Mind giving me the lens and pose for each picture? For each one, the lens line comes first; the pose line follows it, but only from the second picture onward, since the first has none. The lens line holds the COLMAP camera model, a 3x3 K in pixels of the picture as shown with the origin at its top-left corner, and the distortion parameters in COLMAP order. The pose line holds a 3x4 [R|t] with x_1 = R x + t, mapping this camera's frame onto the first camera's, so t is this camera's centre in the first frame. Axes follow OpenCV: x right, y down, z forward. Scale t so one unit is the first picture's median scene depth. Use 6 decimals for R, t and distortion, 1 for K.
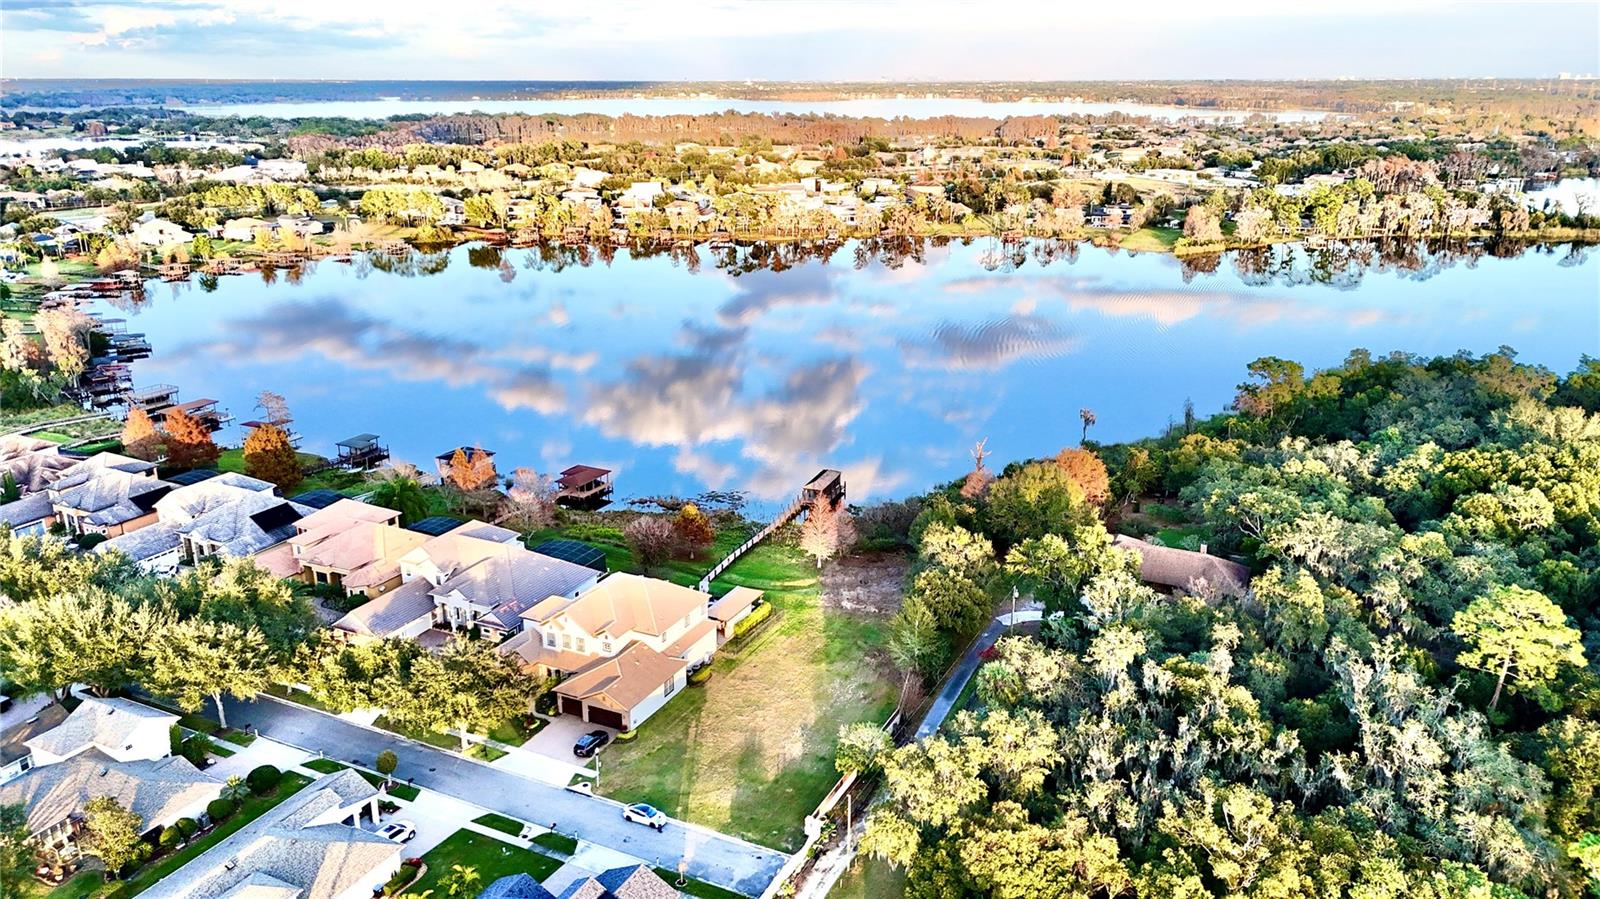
lens RADIAL K [[1169.5, 0, 806.7], [0, 1169.5, 444.7], [0, 0, 1]] dist [0.093769, -0.123669]
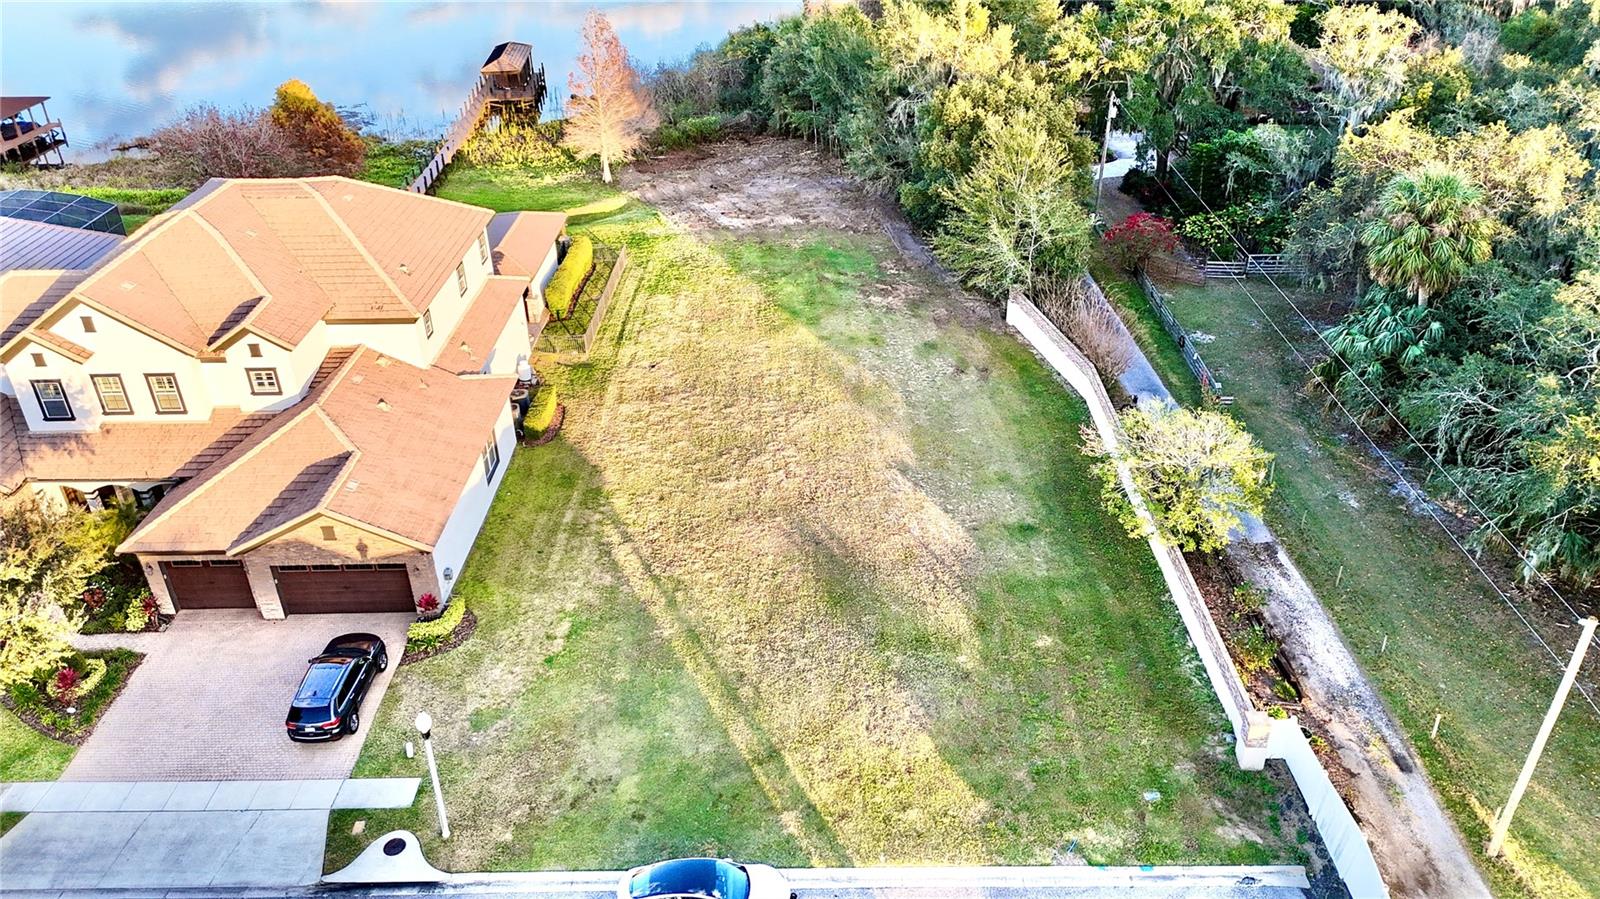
lens RADIAL K [[1179.9, 0, 800.0], [0, 1179.9, 449.5], [0, 0, 1]] dist [0.033845, -0.000744]
pose [[0.901943, -0.233973, 0.362981, -0.039744], [0.148473, 0.957283, 0.248124, 0.032657], [-0.405530, -0.169901, 0.898153, 0.161206]]
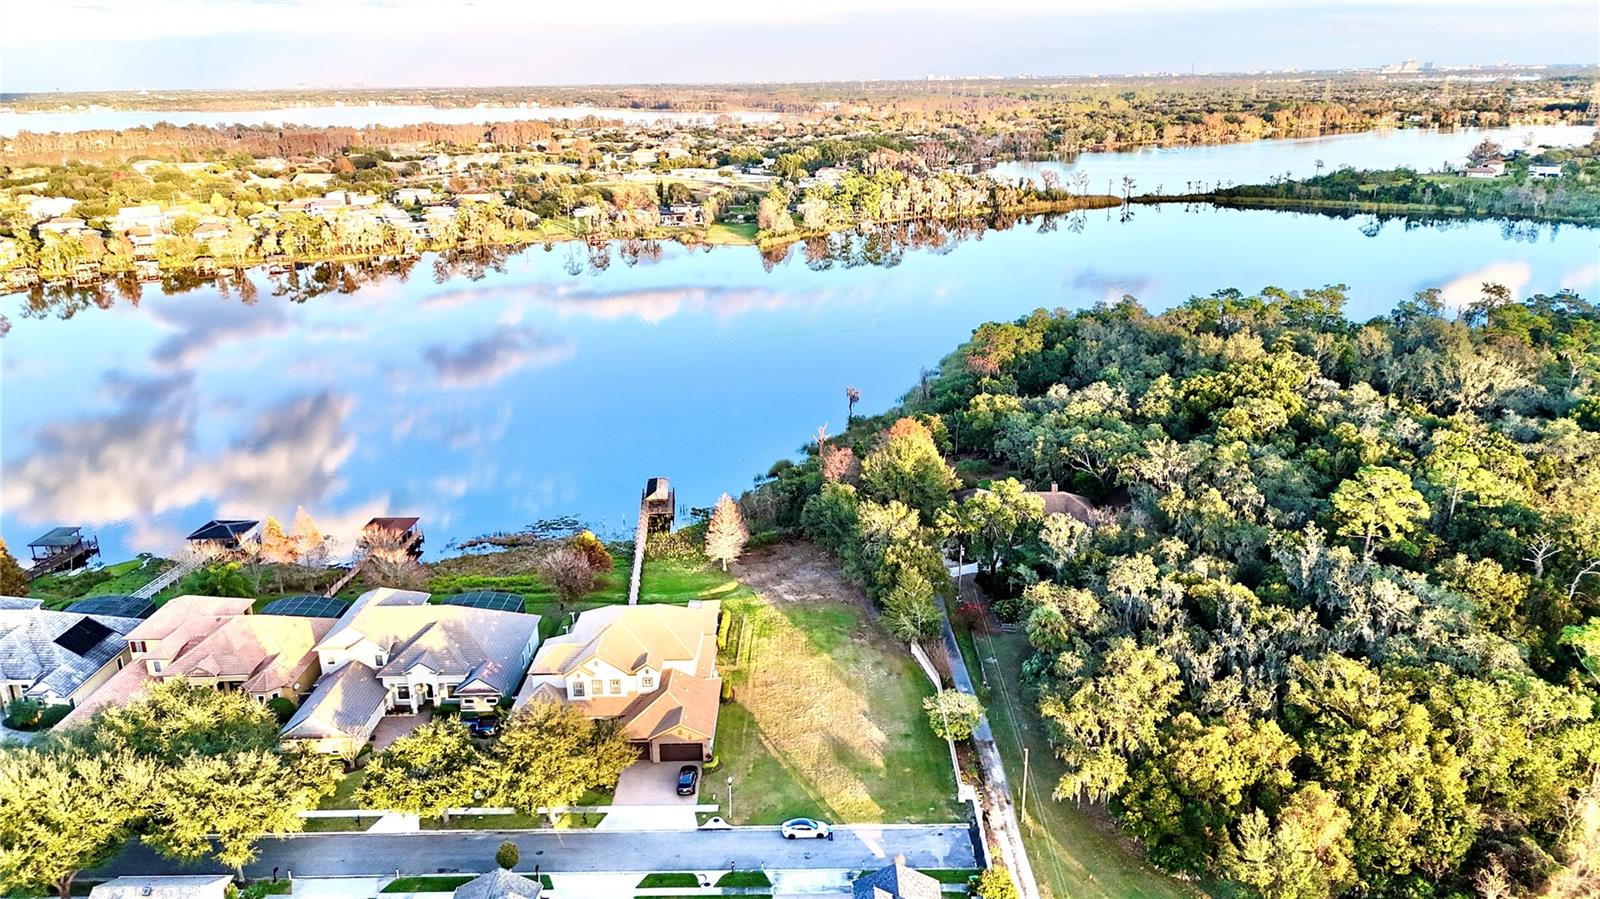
lens RADIAL K [[1169.5, 0, 806.7], [0, 1169.5, 444.7], [0, 0, 1]] dist [0.093769, -0.123669]
pose [[0.900361, -0.143262, 0.410885, -0.102729], [0.144944, 0.989065, 0.027241, -0.005665], [-0.410295, 0.035029, 0.911280, 0.020692]]
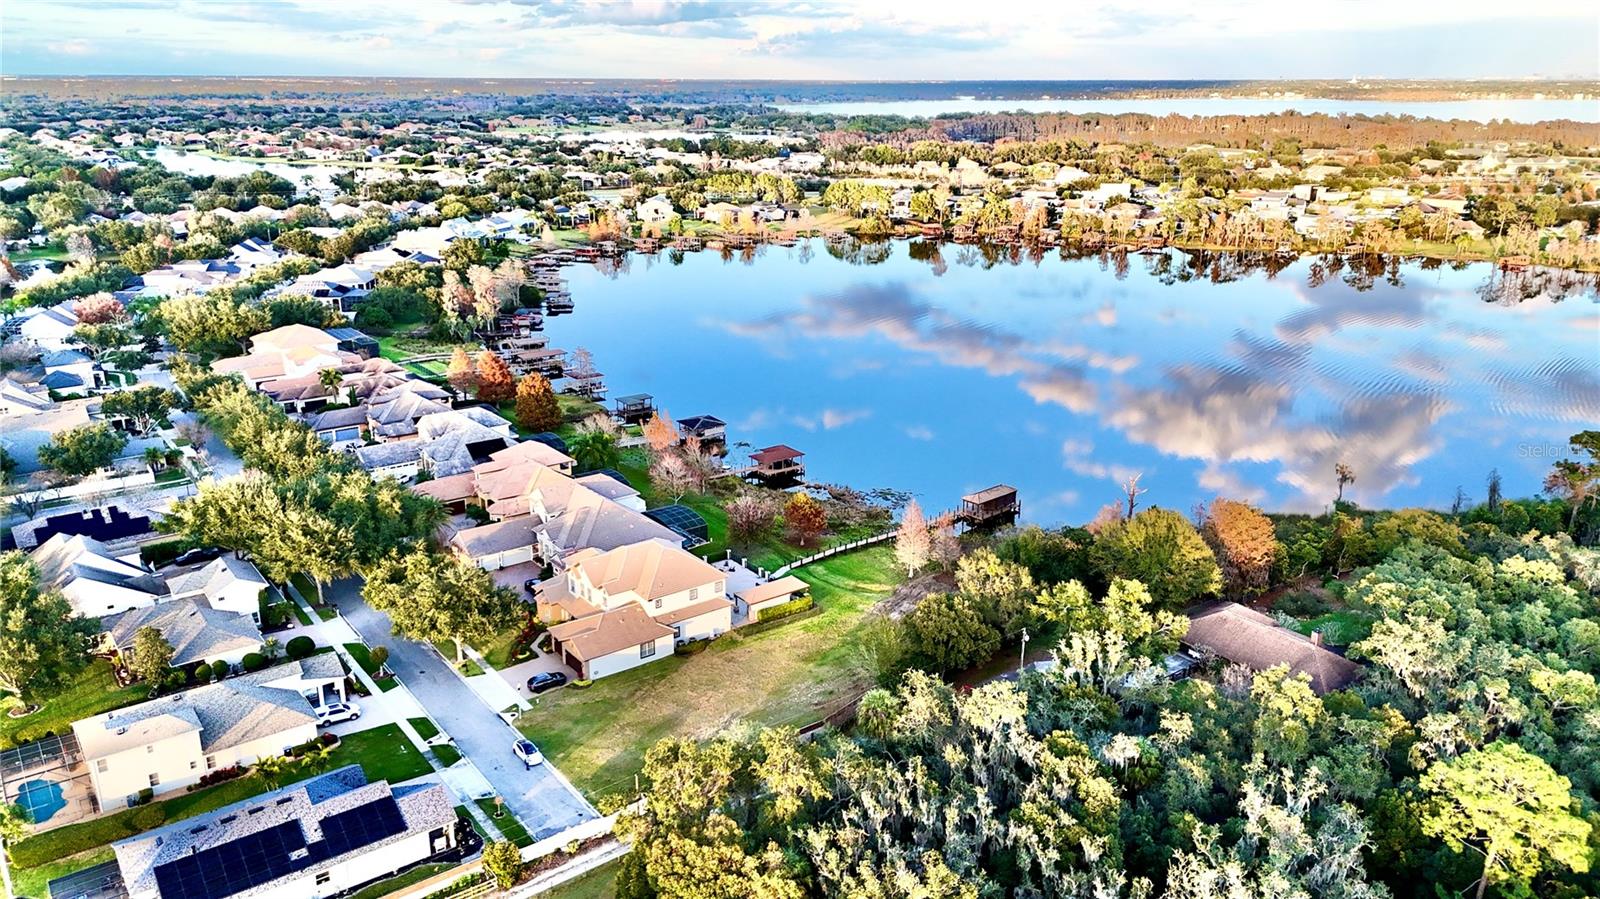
lens RADIAL K [[1169.5, 0, 806.7], [0, 1169.5, 444.7], [0, 0, 1]] dist [0.093769, -0.123669]
pose [[0.892438, 0.137321, -0.429765, 0.108633], [-0.137174, 0.990046, 0.031493, -0.007398], [0.429812, 0.030847, 0.902391, 0.025256]]
